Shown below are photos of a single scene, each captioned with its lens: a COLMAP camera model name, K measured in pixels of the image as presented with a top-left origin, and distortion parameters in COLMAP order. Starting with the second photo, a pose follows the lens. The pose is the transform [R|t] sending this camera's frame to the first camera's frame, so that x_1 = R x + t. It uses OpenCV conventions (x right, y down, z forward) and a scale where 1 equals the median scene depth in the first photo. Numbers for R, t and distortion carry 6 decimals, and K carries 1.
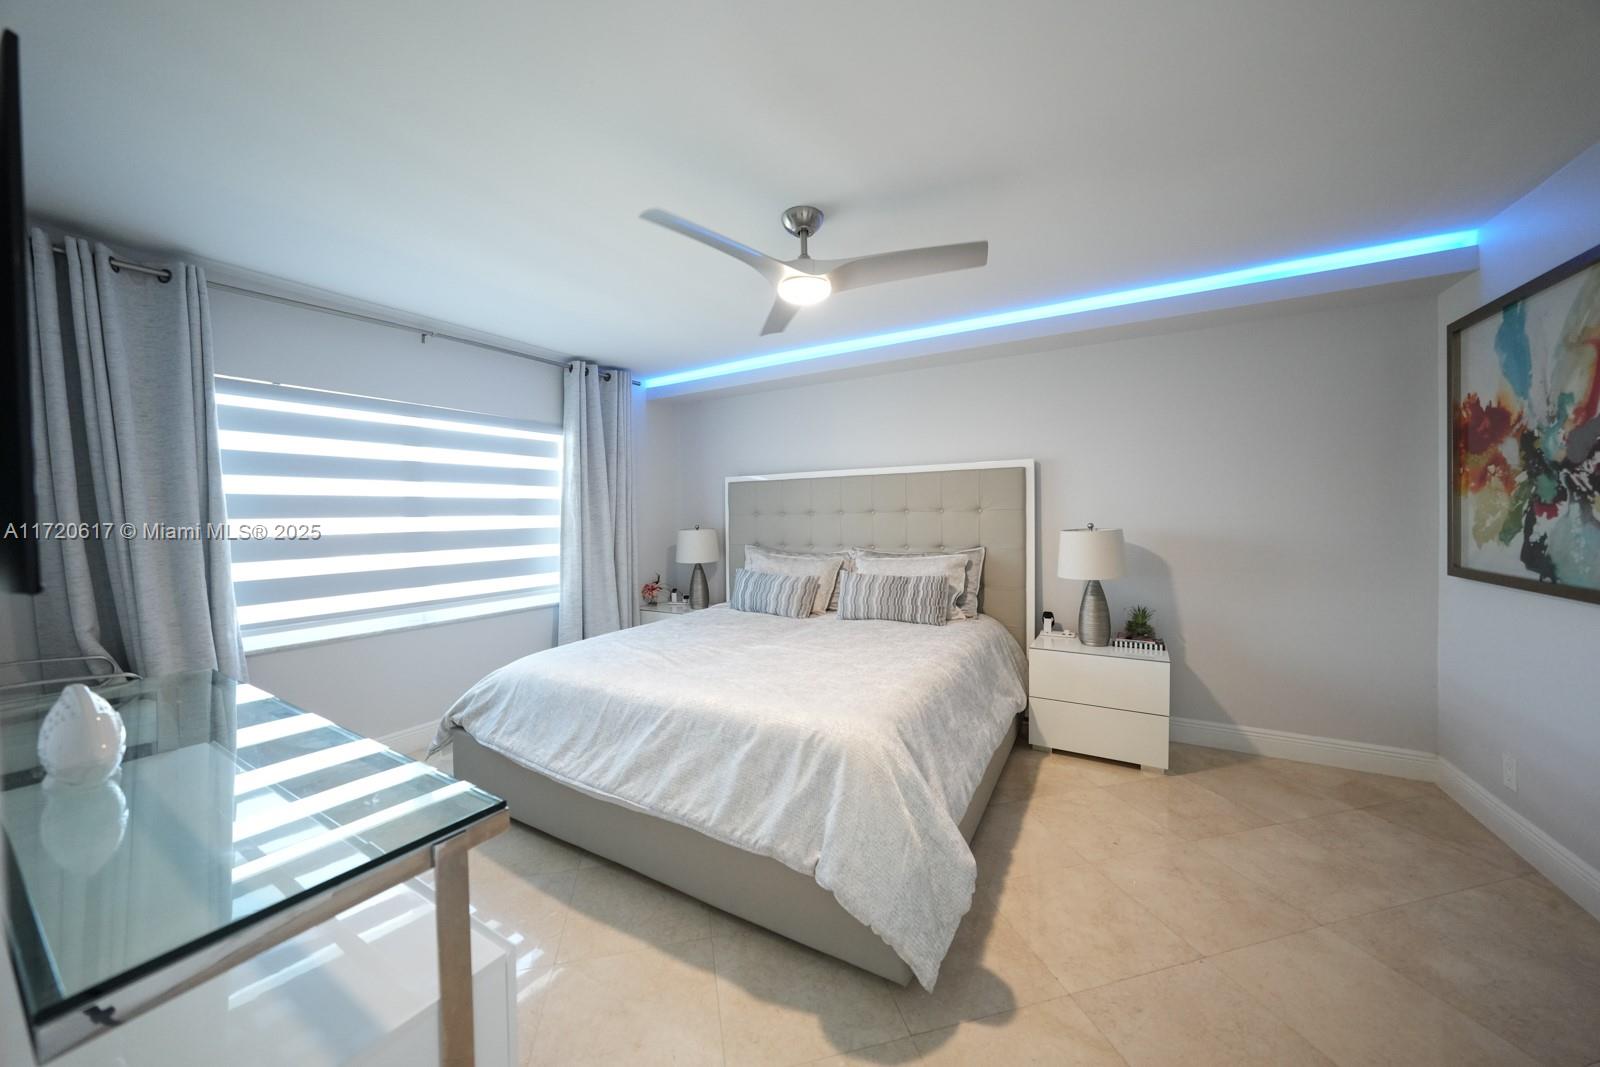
lens RADIAL K [[550.3, 0, 799.6], [0, 550.3, 527.9], [0, 0, 1]] dist [-0.032802, 0.007819]
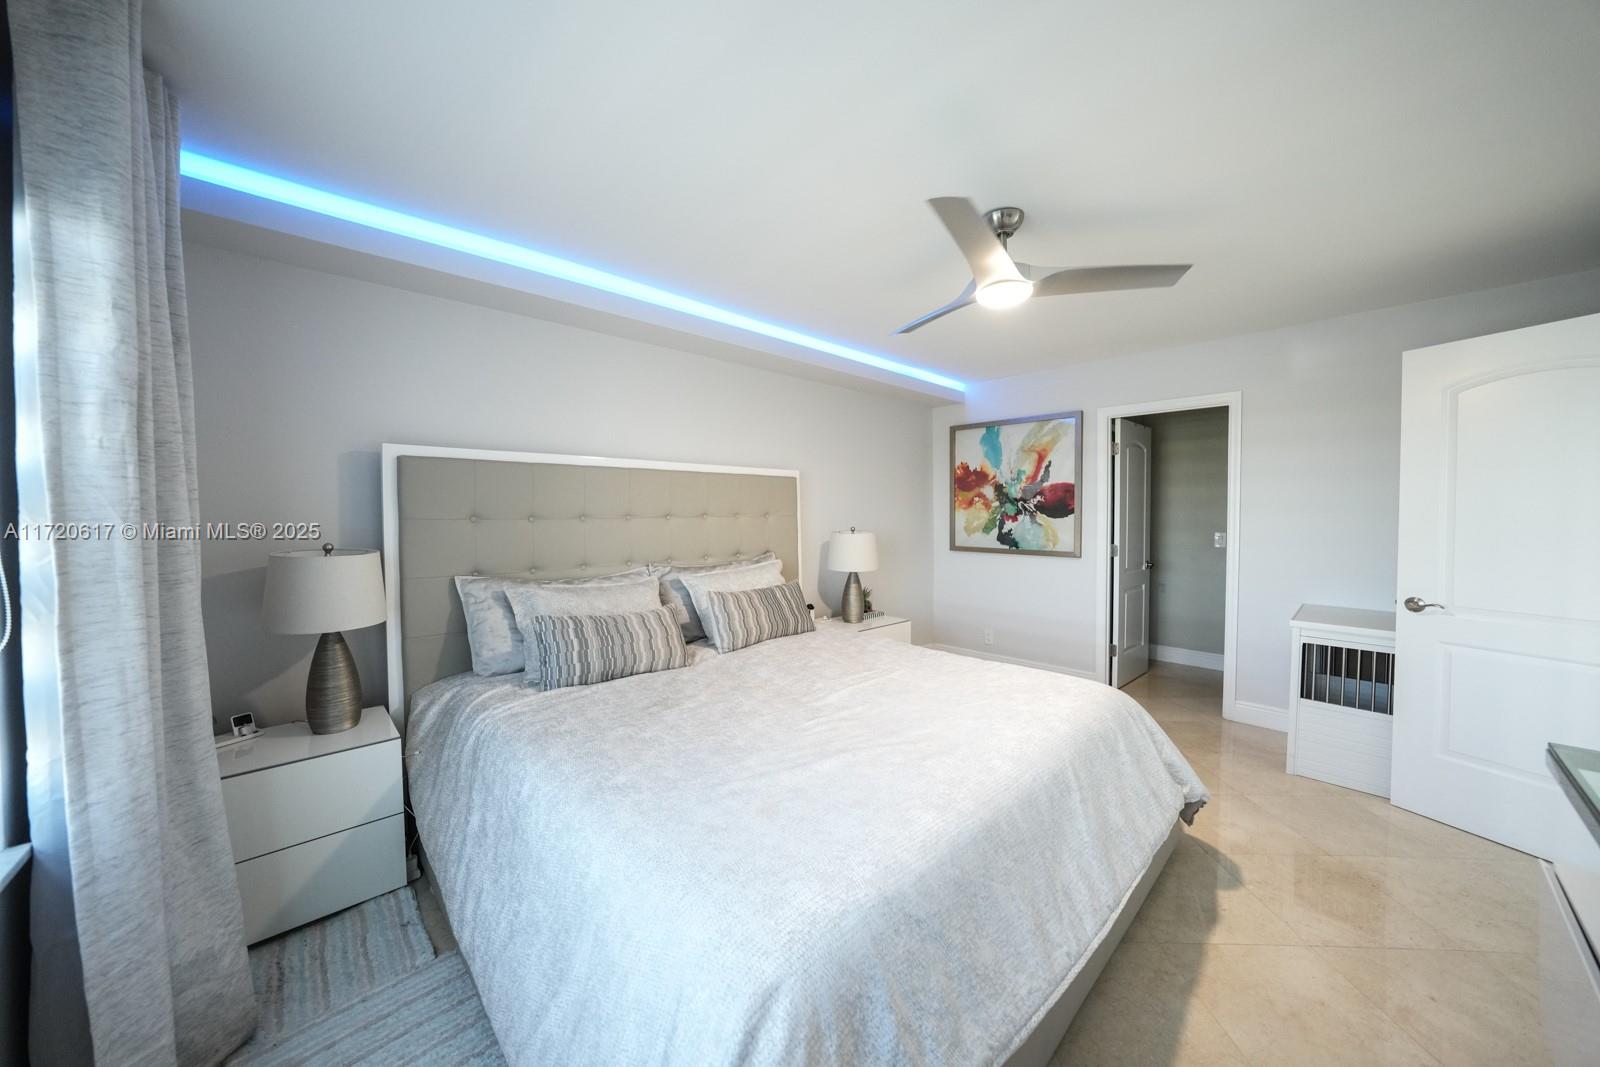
lens RADIAL K [[561.5, 0, 801.9], [0, 561.5, 530.2], [0, 0, 1]] dist [0.000370, -0.000011]
pose [[0.259580, -0.013575, 0.965626, -1.143306], [0.021742, 0.999730, 0.008210, -0.021357], [-0.965477, 0.018864, 0.259805, 1.169163]]
